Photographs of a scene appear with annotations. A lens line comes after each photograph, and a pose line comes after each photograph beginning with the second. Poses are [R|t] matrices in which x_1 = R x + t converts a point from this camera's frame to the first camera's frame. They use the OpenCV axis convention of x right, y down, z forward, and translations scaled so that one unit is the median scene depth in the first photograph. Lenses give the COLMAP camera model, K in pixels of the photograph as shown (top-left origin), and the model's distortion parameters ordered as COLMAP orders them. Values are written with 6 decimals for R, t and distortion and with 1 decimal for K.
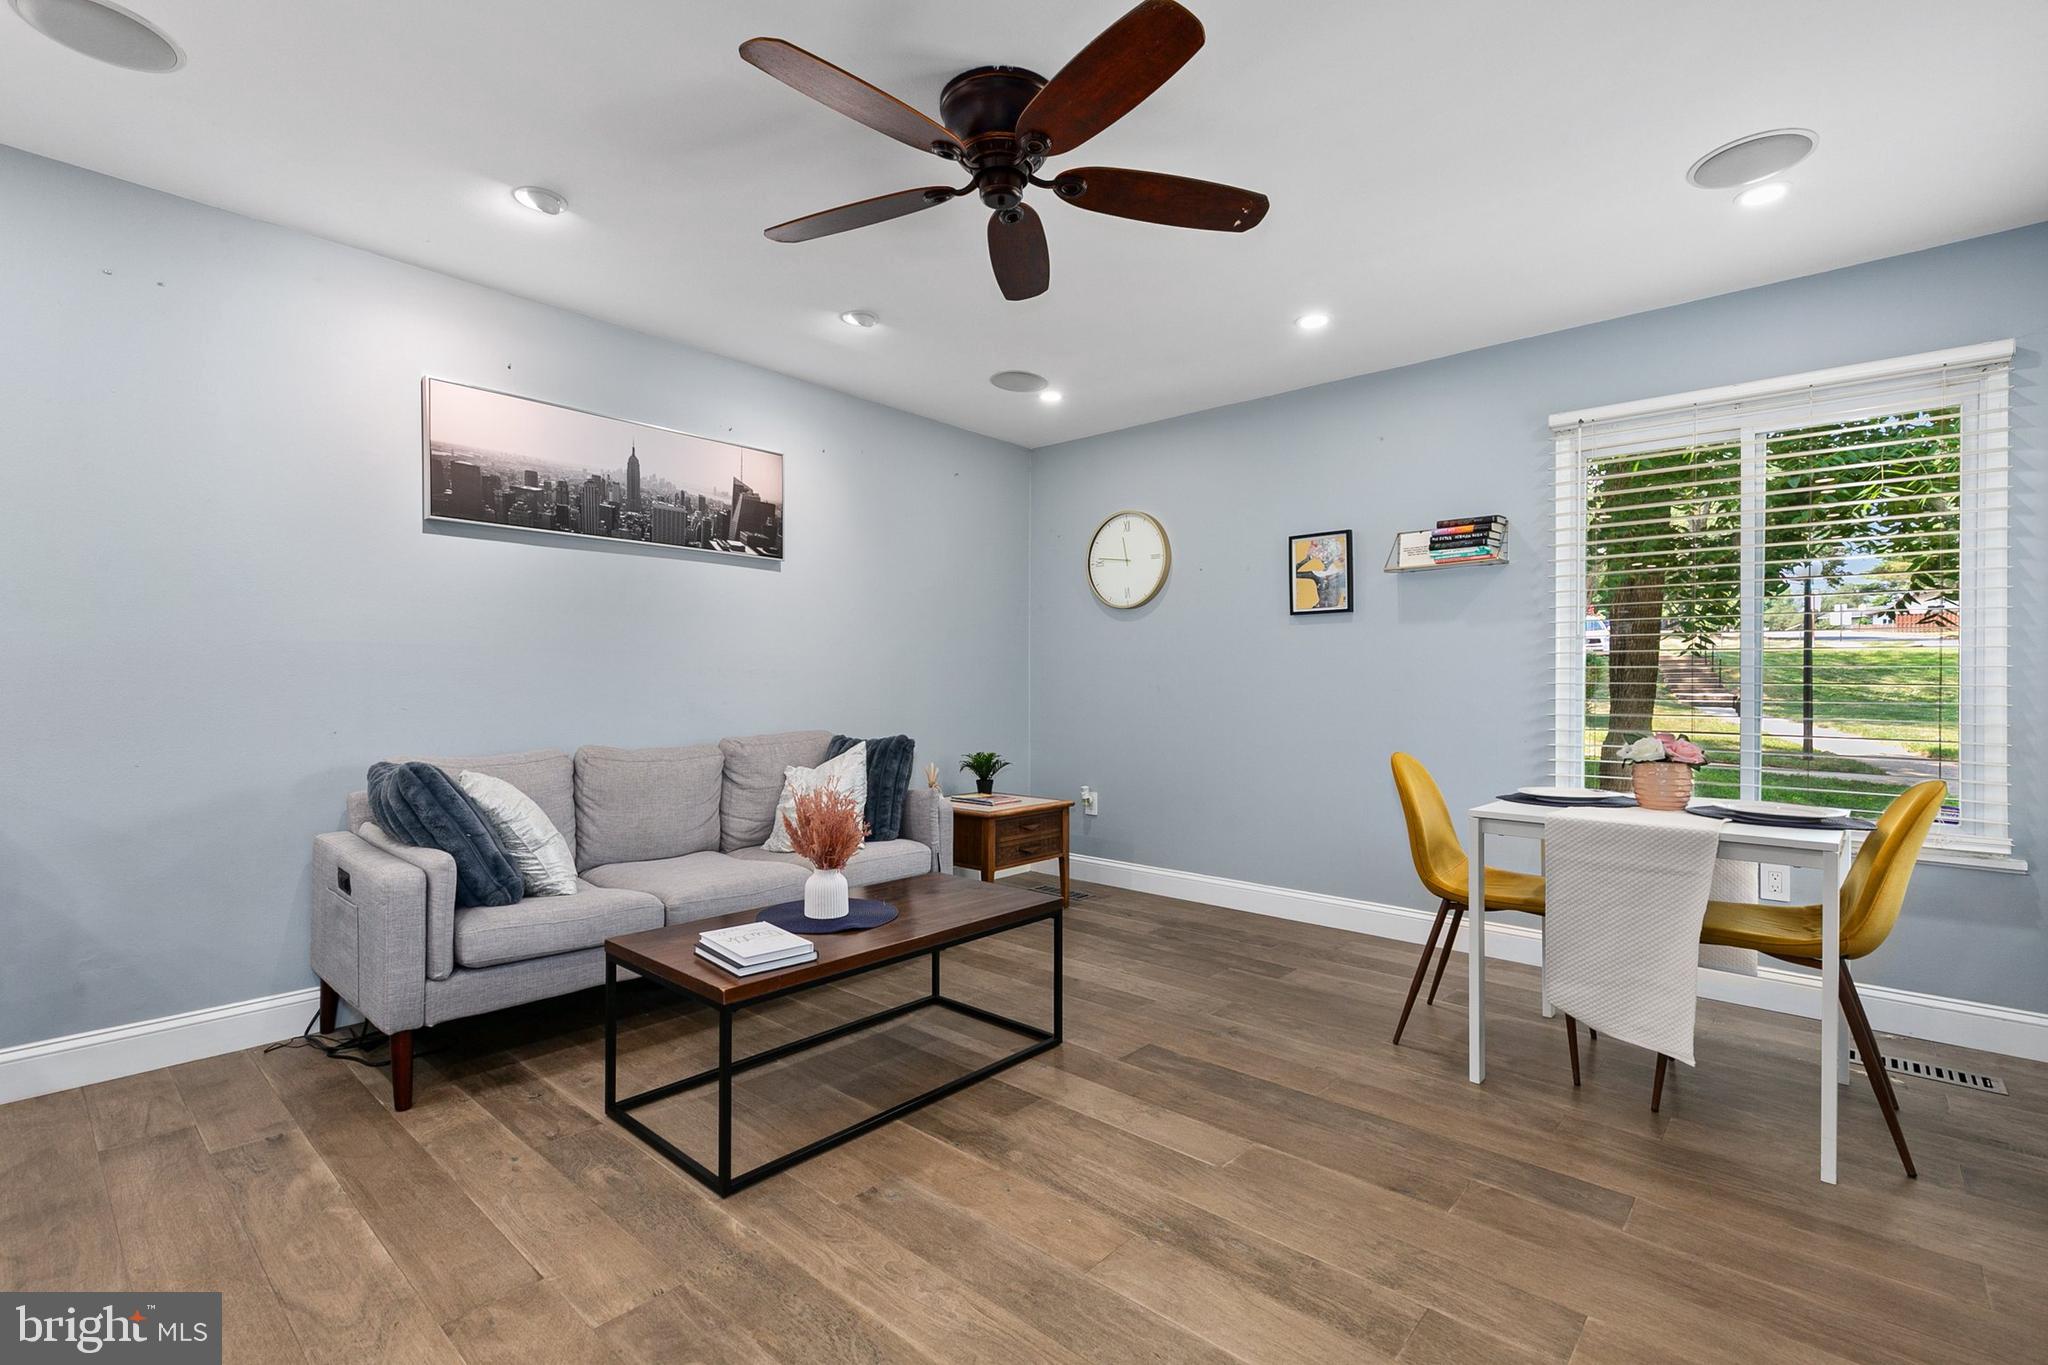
lens RADIAL K [[923.5, 0, 1016.3], [0, 923.5, 693.8], [0, 0, 1]] dist [0.008386, -0.001481]
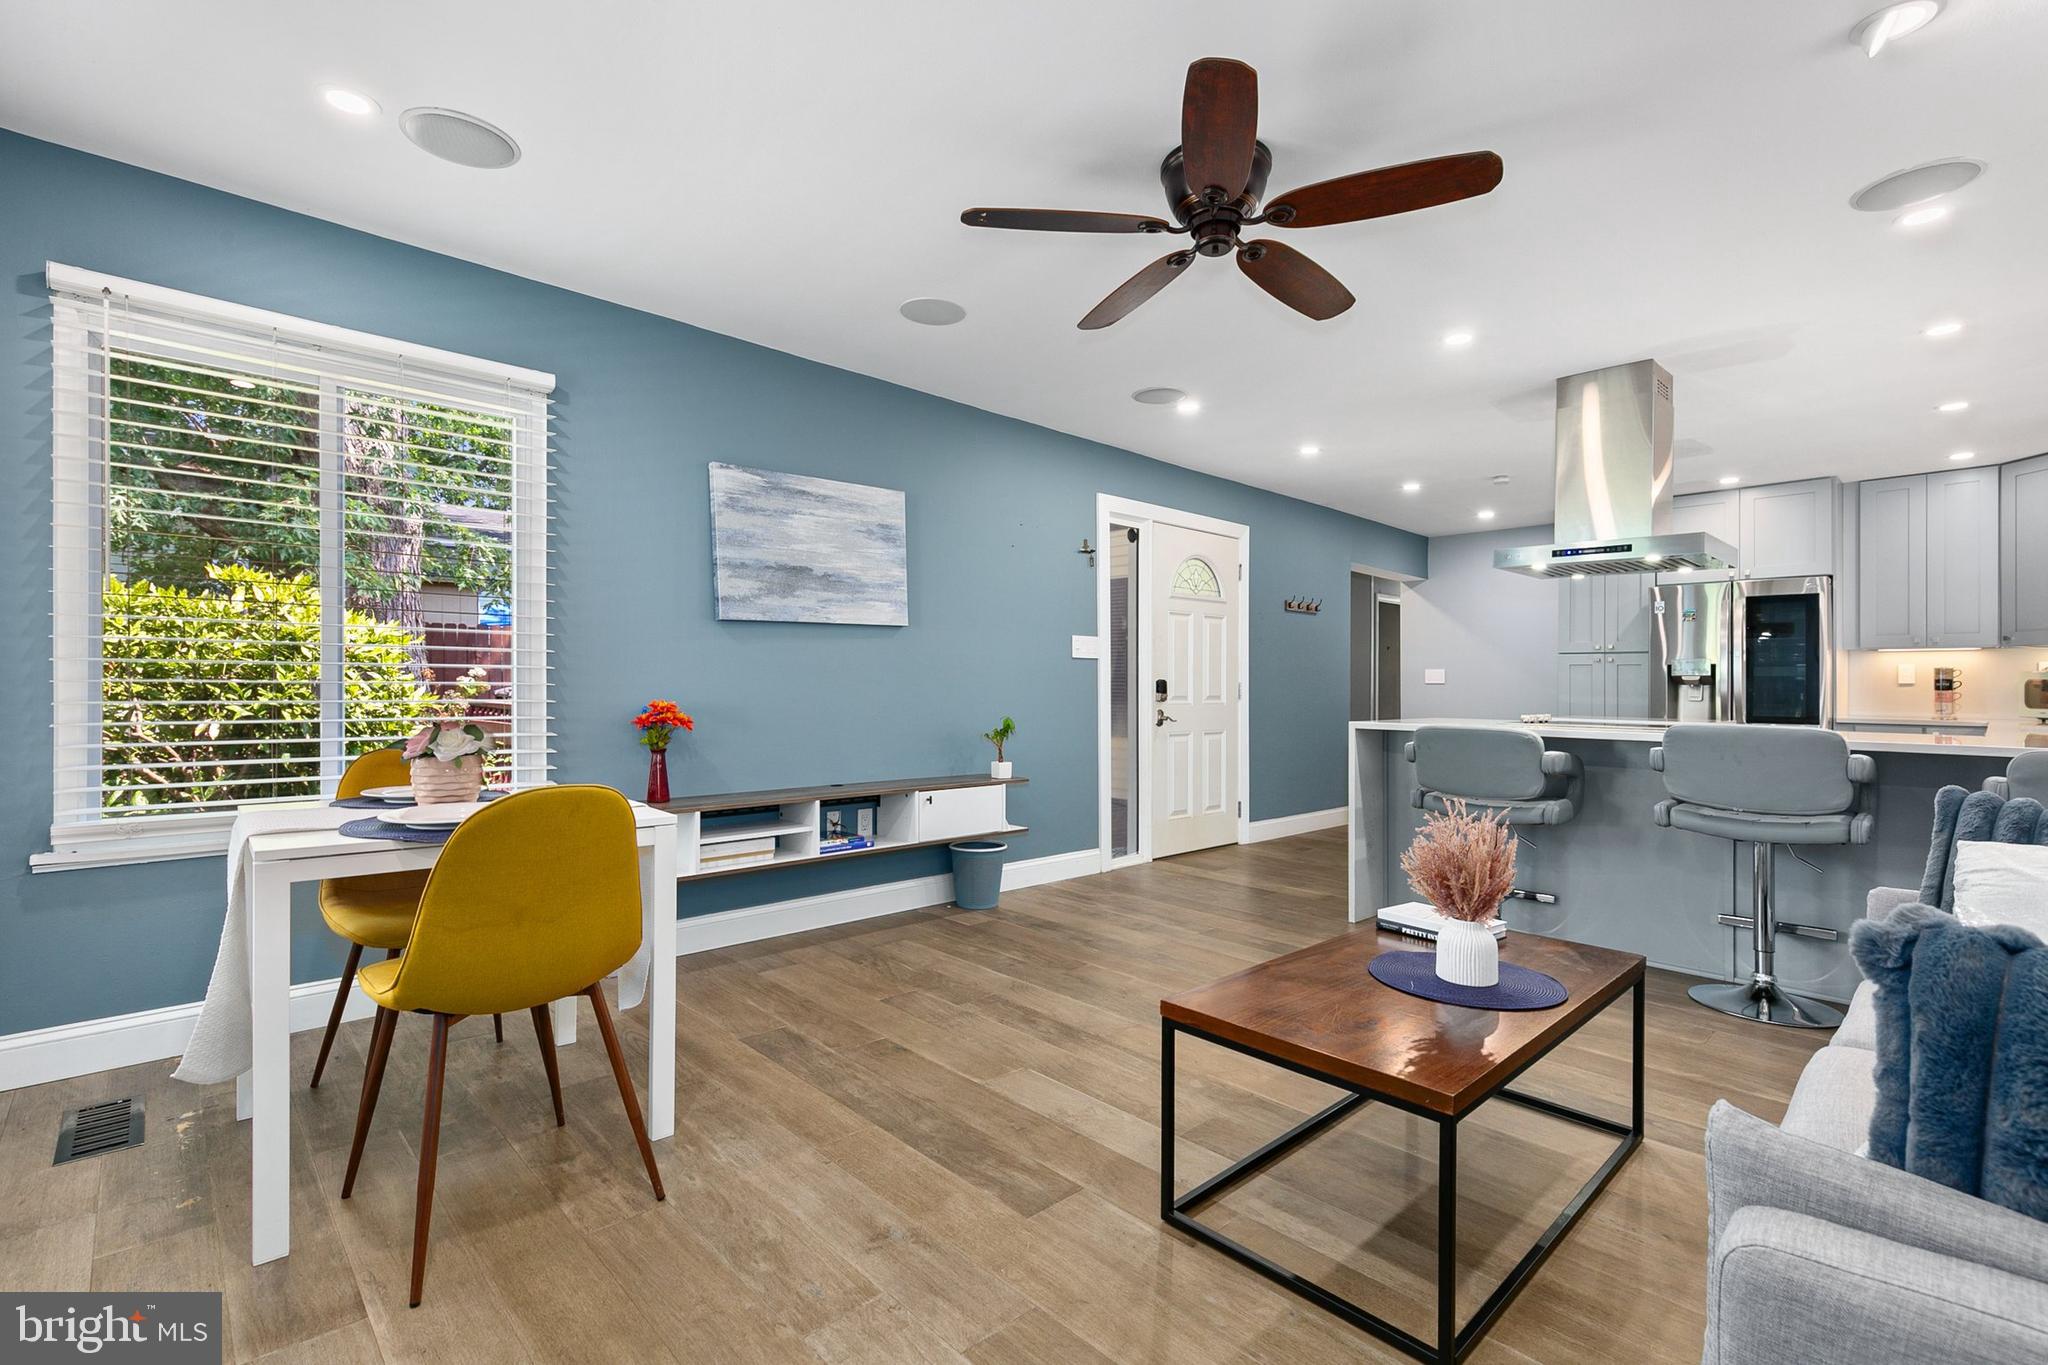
lens RADIAL K [[923.5, 0, 1011.6], [0, 923.5, 674.3], [0, 0, 1]] dist [0.008386, -0.001481]
pose [[-0.995940, -0.015911, 0.088607, 0.080627], [-0.016003, 0.999872, -0.000321, -0.006027], [-0.088591, -0.001737, -0.996067, 1.297624]]
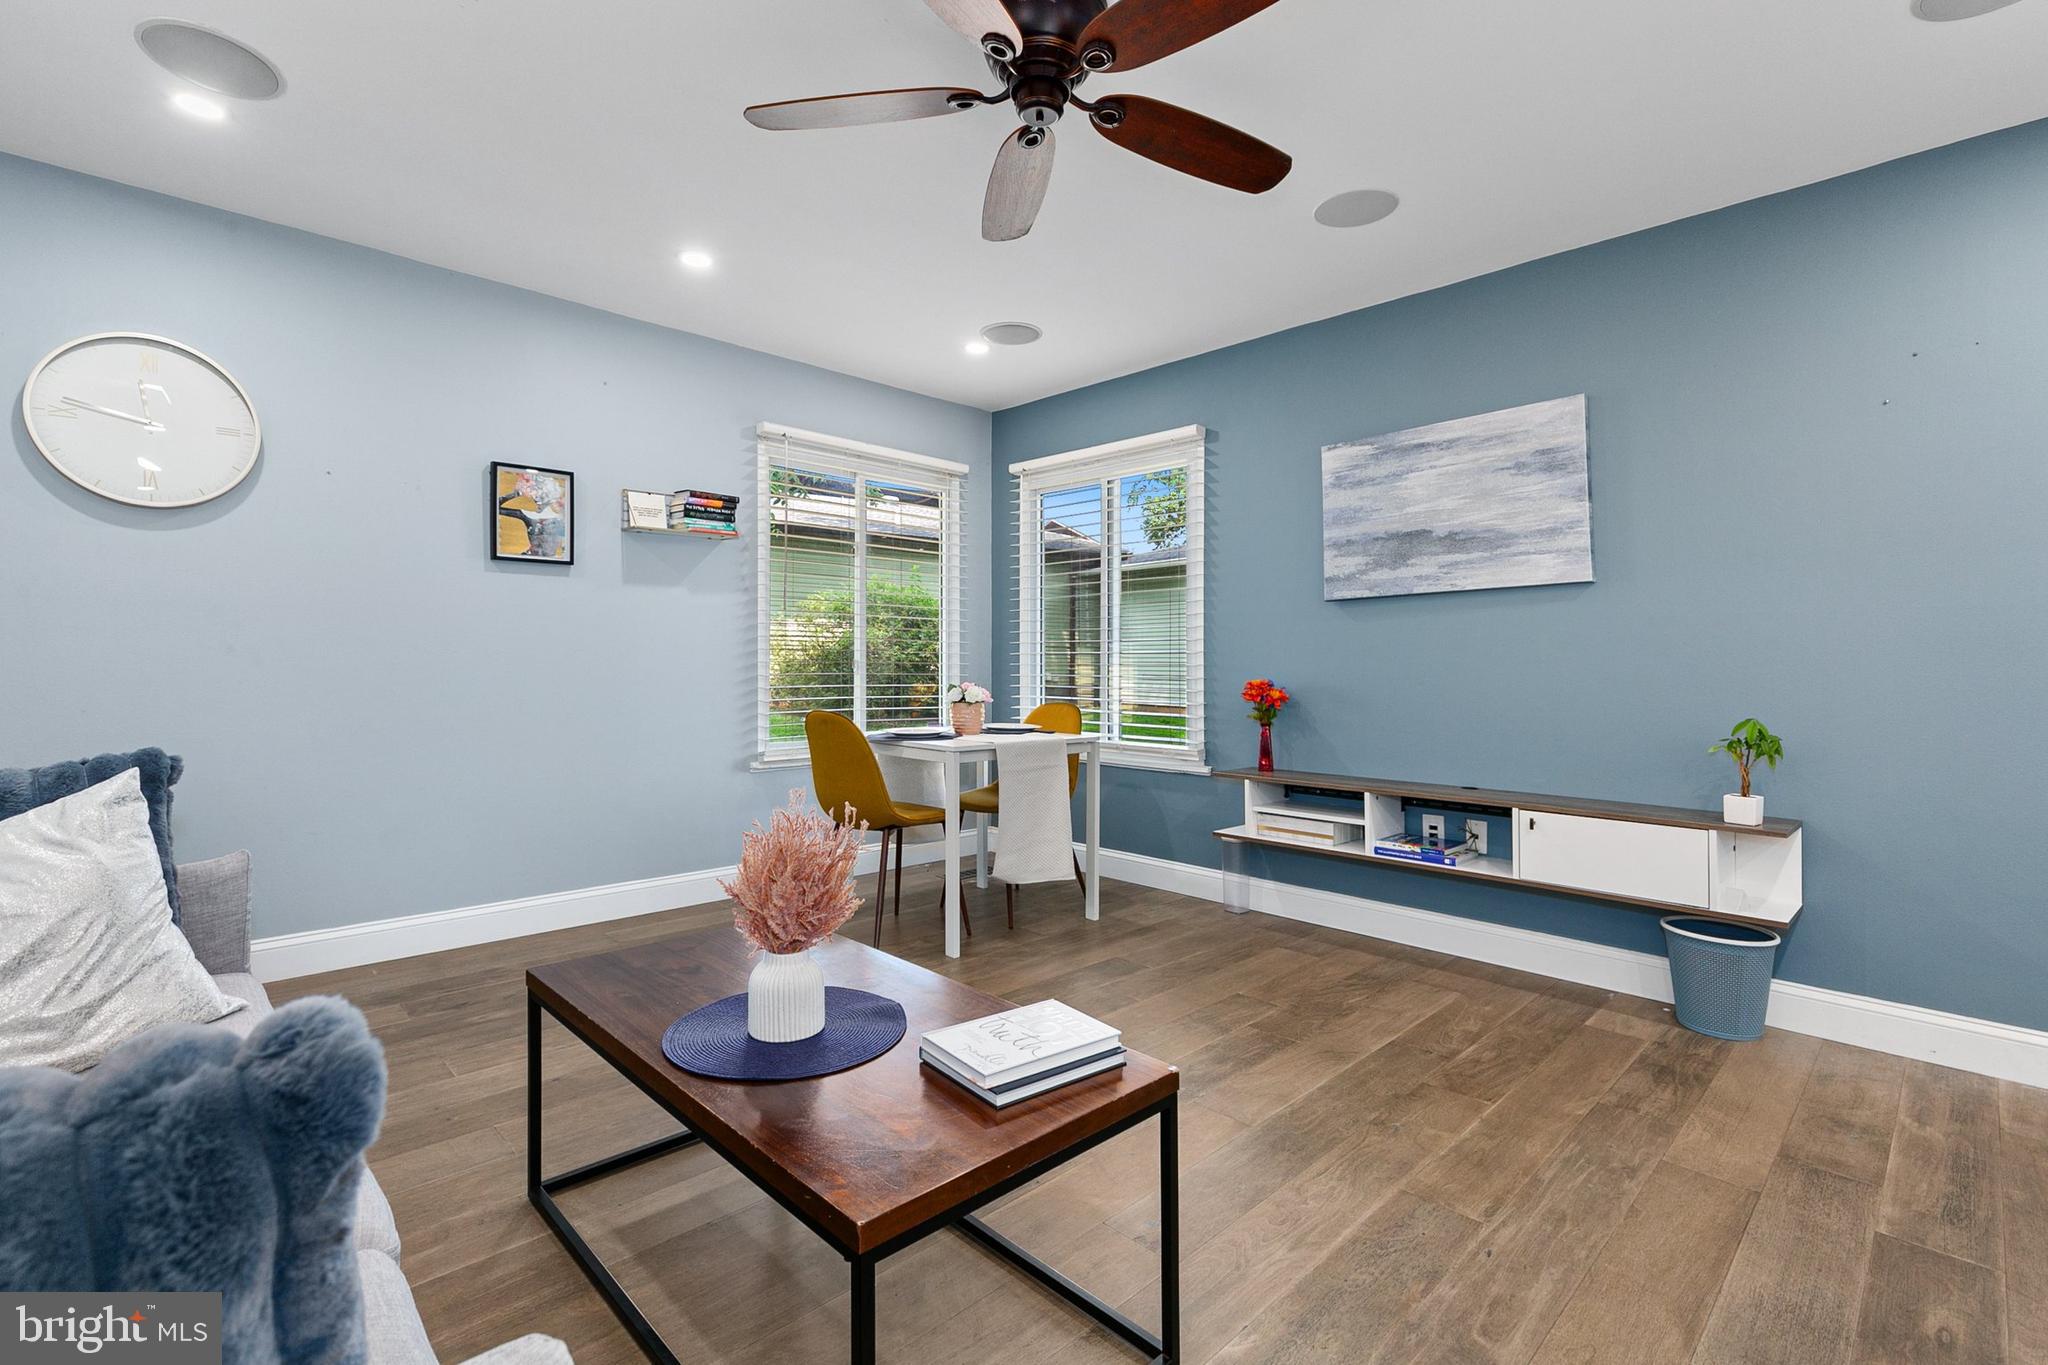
lens RADIAL K [[923.5, 0, 1017.2], [0, 923.5, 659.9], [0, 0, 1]] dist [0.008386, -0.001481]
pose [[0.074418, 0.000755, 0.997227, -0.558621], [0.003046, 0.999995, -0.000985, 0.004493], [-0.997222, 0.003110, 0.074415, 0.580932]]
